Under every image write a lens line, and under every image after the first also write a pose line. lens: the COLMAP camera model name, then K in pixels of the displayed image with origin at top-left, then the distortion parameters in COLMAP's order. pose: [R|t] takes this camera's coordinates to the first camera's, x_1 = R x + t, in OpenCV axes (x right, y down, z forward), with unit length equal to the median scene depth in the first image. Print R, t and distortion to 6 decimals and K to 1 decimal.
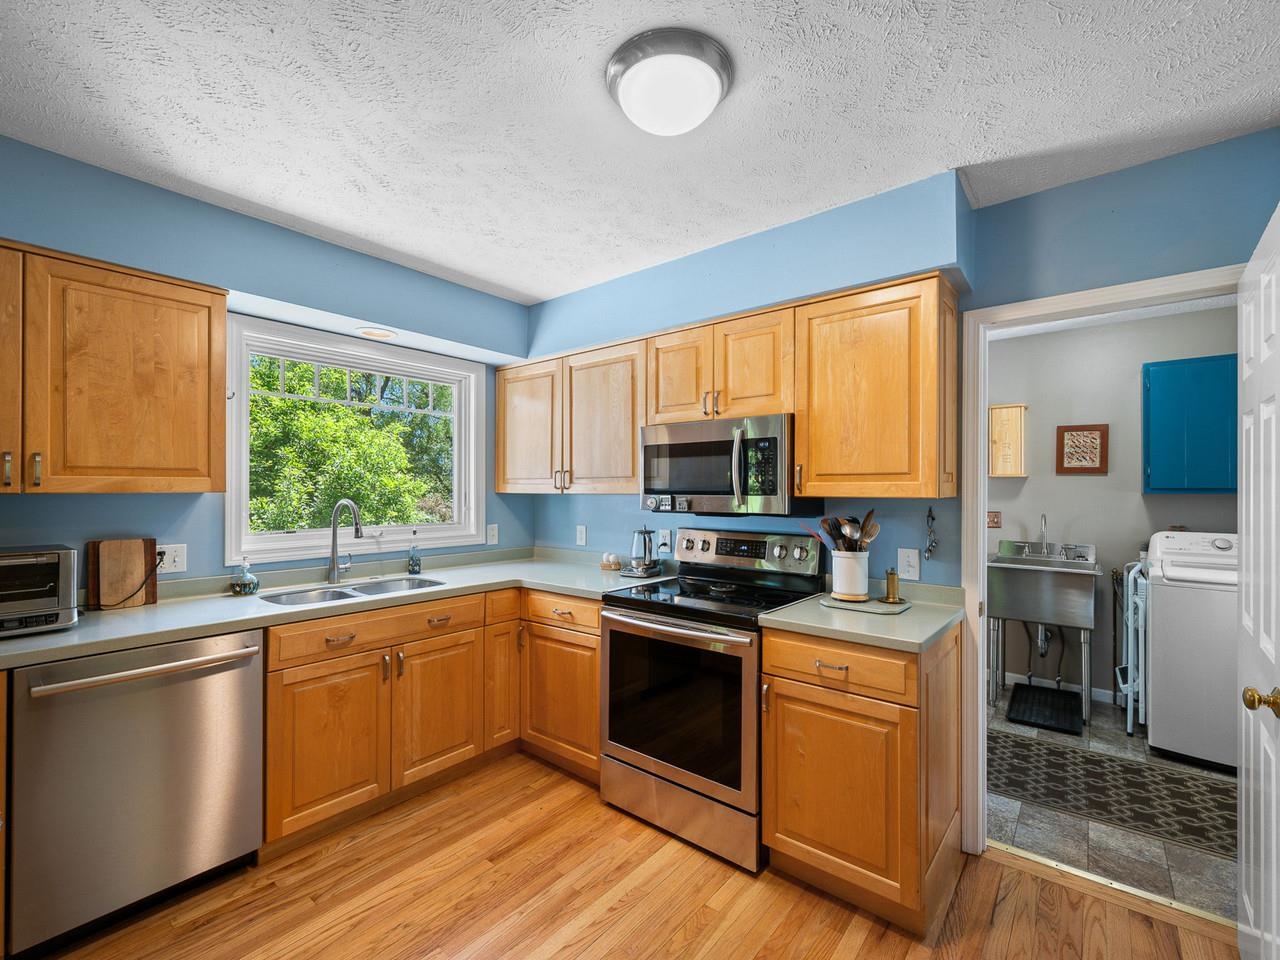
lens RADIAL K [[572.6, 0, 639.2], [0, 572.6, 496.0], [0, 0, 1]] dist [0.000033, -0.000197]
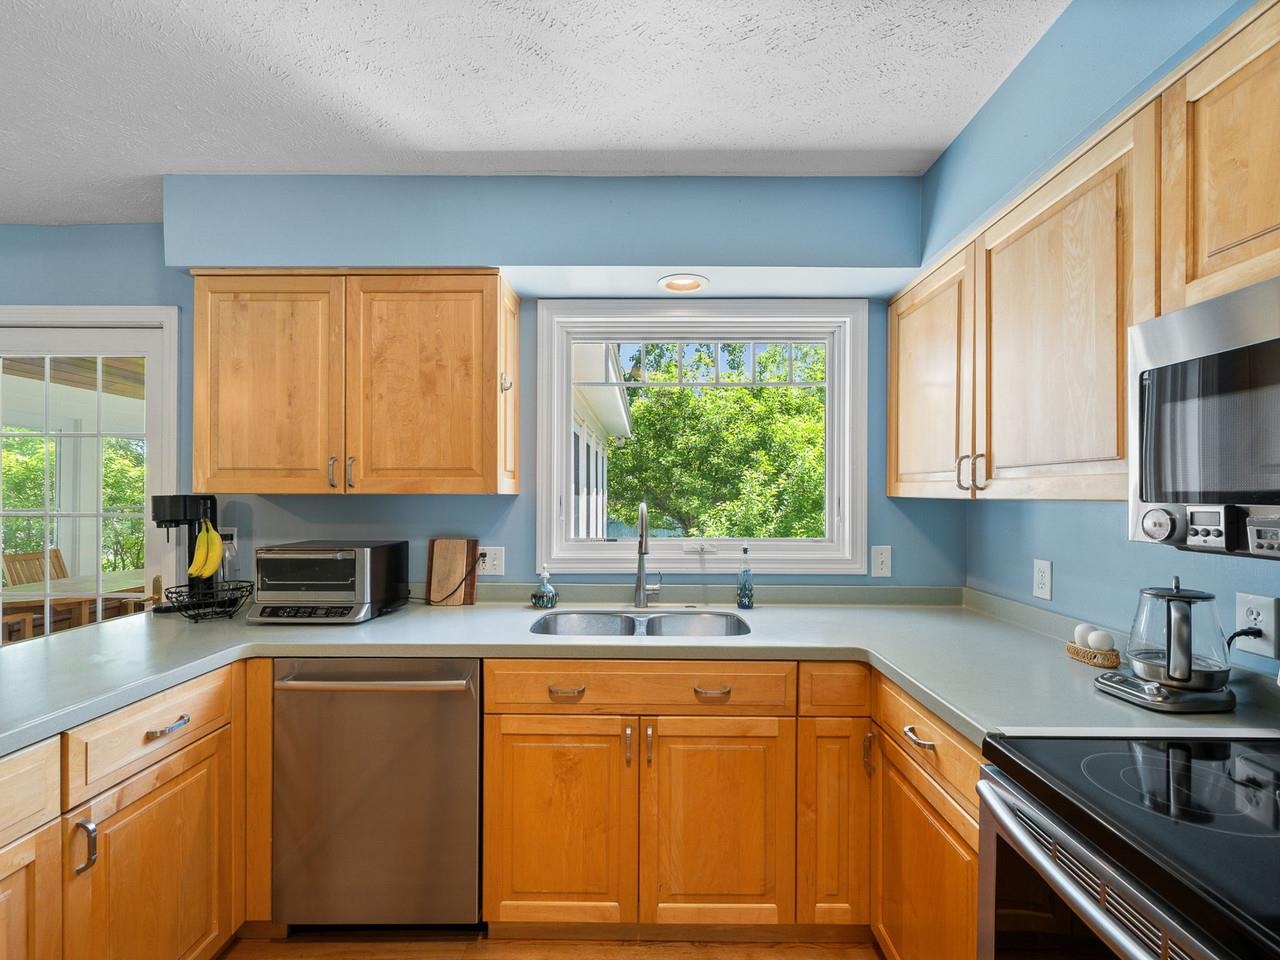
lens RADIAL K [[572.6, 0, 639.2], [0, 572.6, 496.0], [0, 0, 1]] dist [0.000033, -0.000197]
pose [[0.627548, 0.004581, -0.778565, 0.094683], [-0.010053, 0.999947, -0.002219, -0.002366], [0.778513, 0.009219, 0.627561, 0.493979]]
